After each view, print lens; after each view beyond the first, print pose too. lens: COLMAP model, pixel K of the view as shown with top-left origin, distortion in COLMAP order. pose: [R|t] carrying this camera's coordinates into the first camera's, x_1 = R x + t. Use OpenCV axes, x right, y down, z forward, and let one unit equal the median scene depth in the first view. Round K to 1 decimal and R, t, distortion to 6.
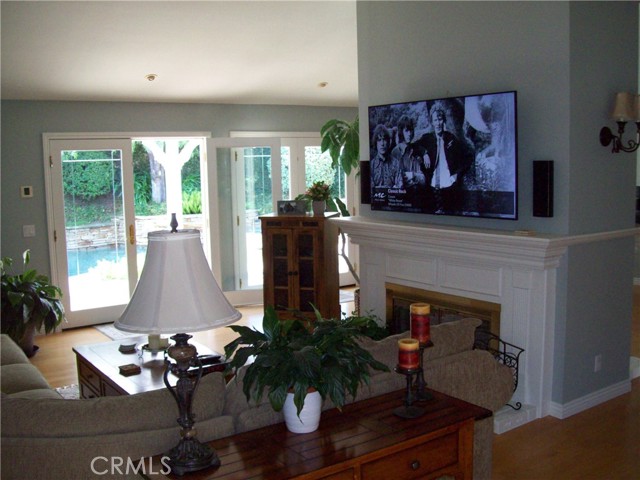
lens RADIAL K [[669.8, 0, 323.7], [0, 669.8, 240.8], [0, 0, 1]] dist [-0.164277, 0.021240]
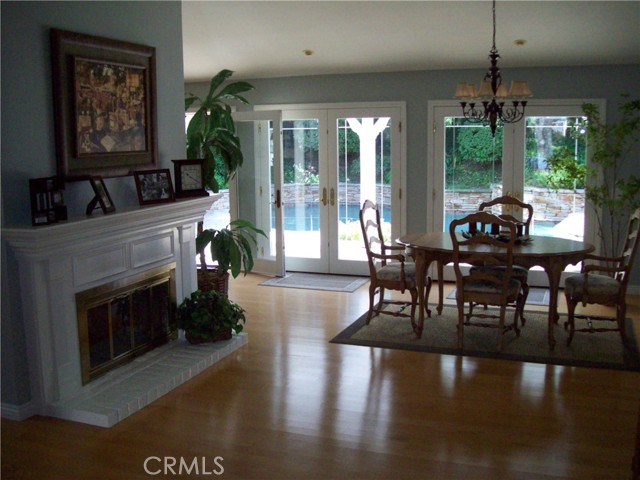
lens RADIAL K [[669.8, 0, 323.7], [0, 669.8, 240.8], [0, 0, 1]] dist [-0.164277, 0.021240]
pose [[0.564325, 0.143957, -0.812905, 0.396043], [-0.098103, 0.989396, 0.107107, -0.036475], [0.819703, 0.019305, 0.572463, 0.237357]]
